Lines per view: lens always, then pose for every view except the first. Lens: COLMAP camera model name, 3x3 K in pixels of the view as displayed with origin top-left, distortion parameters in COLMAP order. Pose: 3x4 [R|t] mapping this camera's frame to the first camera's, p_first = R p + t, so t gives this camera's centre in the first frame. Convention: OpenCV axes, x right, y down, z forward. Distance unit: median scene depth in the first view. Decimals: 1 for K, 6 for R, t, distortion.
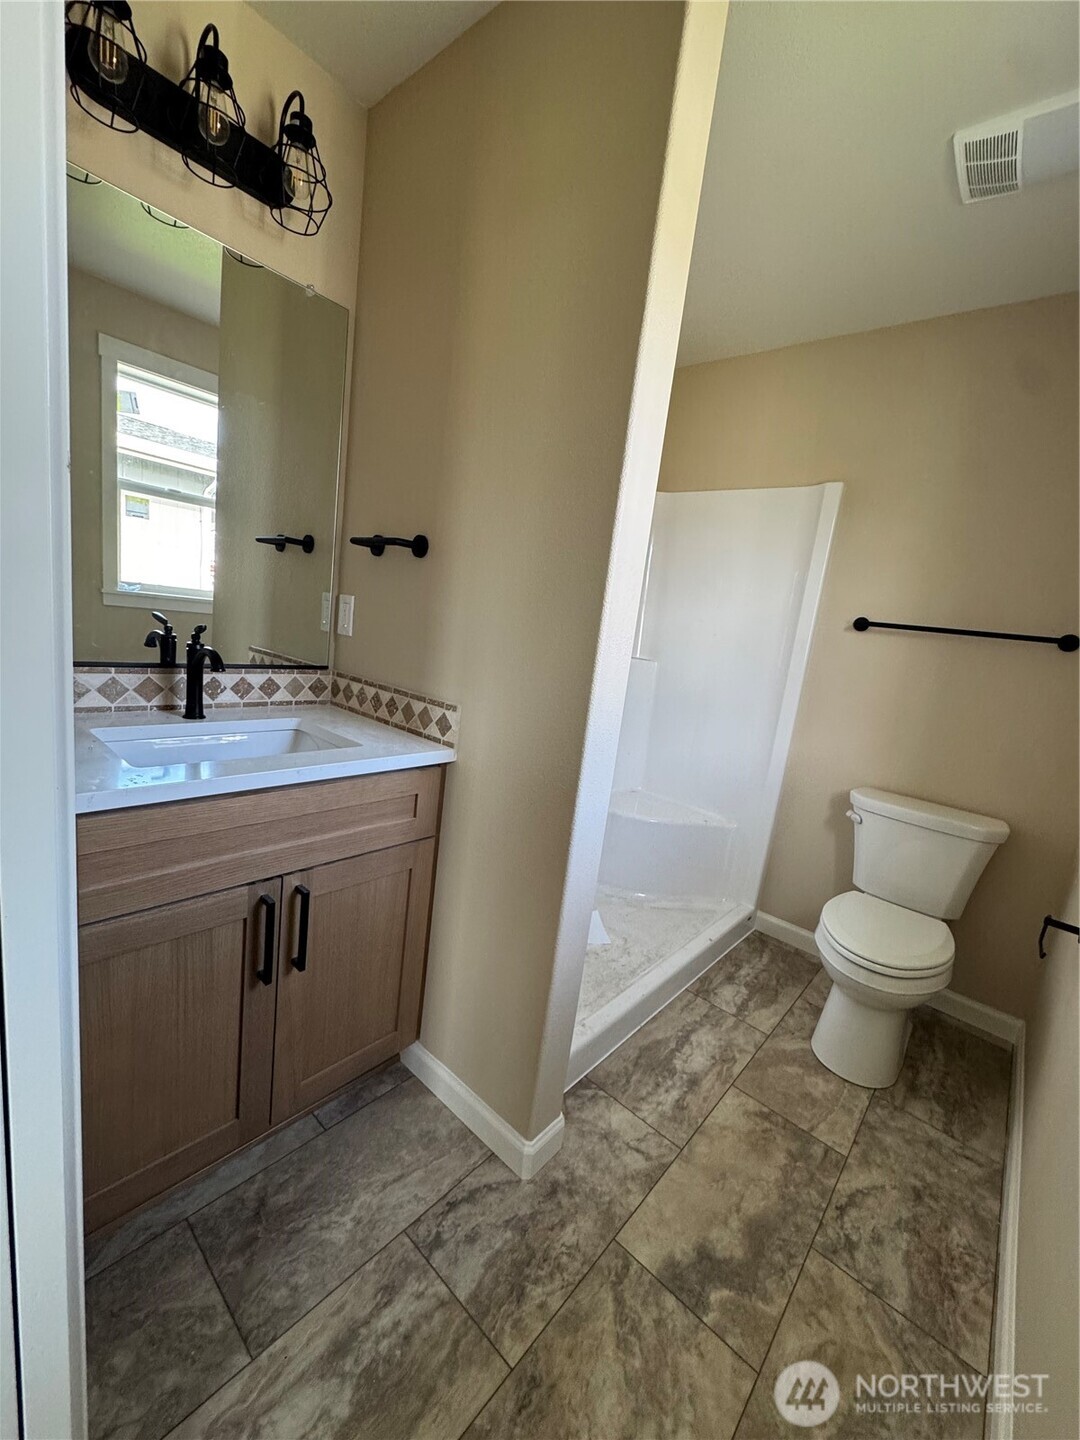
lens RADIAL K [[576.1, 0, 540.6], [0, 576.1, 717.6], [0, 0, 1]] dist [-0.007504, 0.001329]
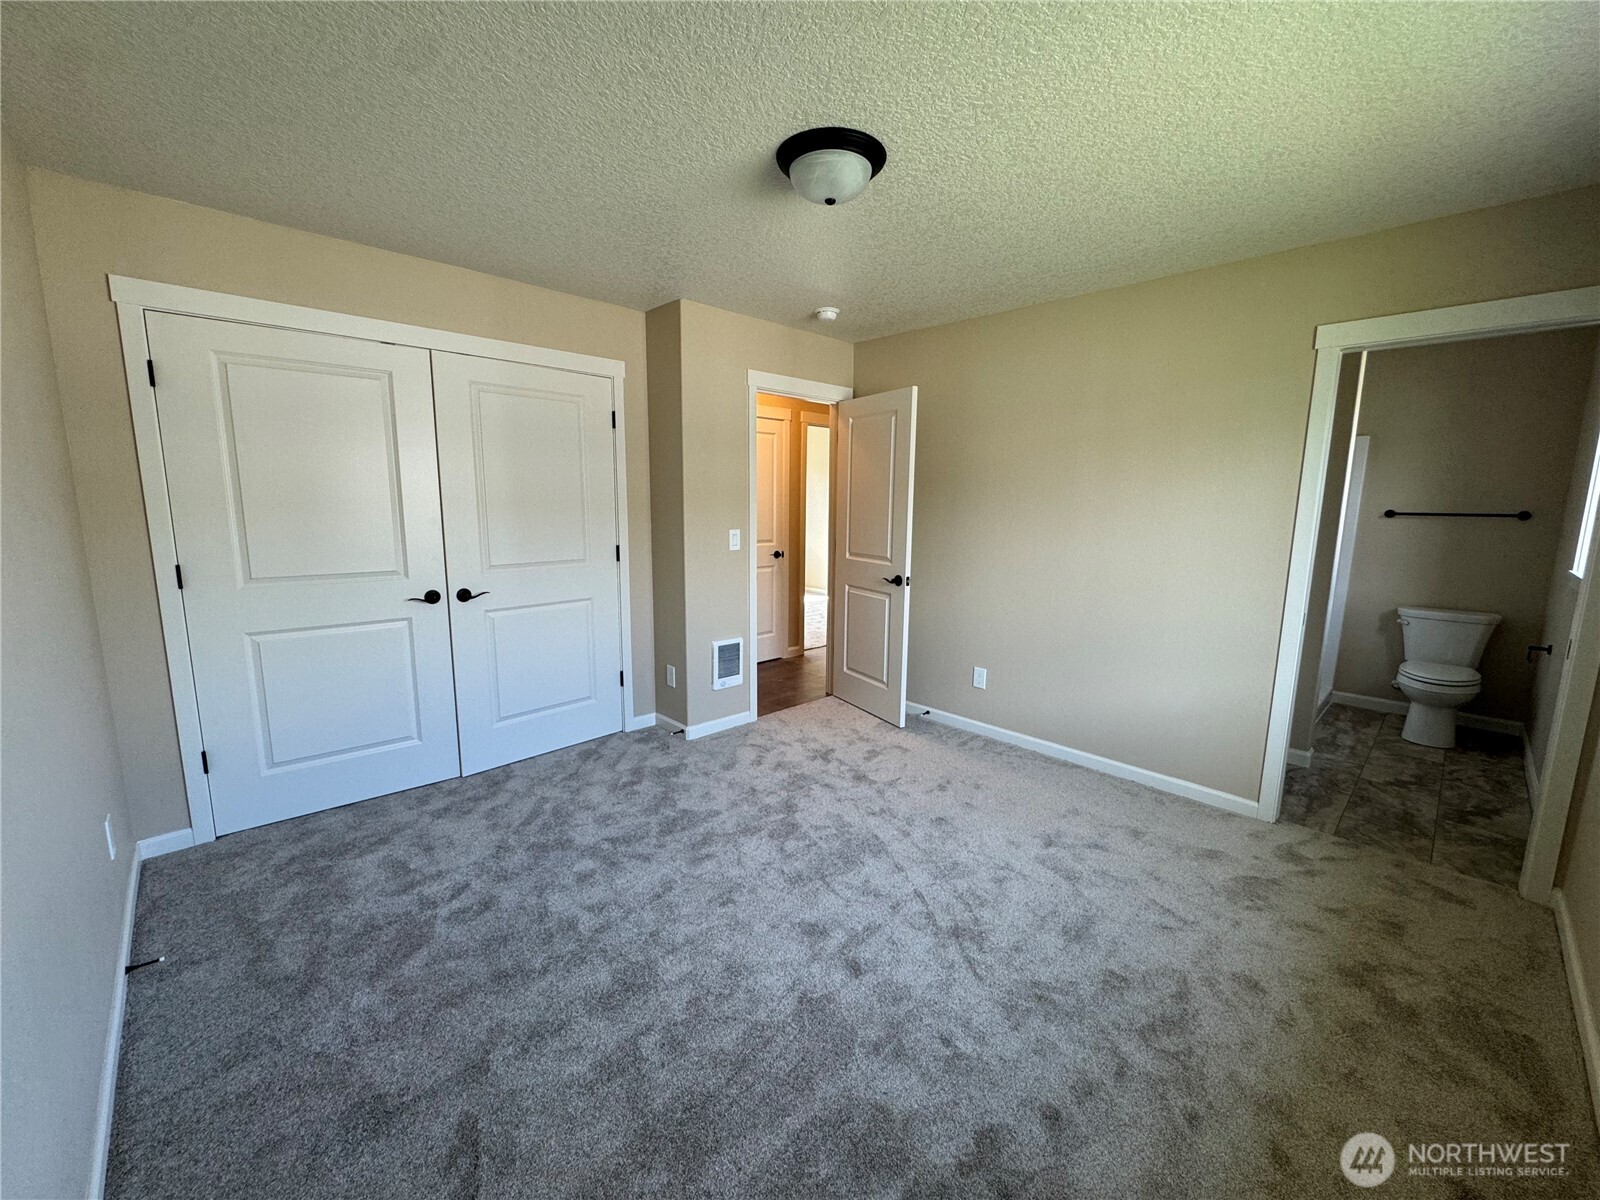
lens RADIAL K [[640.1, 0, 797.1], [0, 640.1, 599.7], [0, 0, 1]] dist [-0.007504, 0.001329]
pose [[0.989268, -0.099463, -0.107034, -1.681714], [0.096573, 0.994816, -0.031868, -0.023792], [0.109649, 0.021190, 0.993745, -1.801659]]
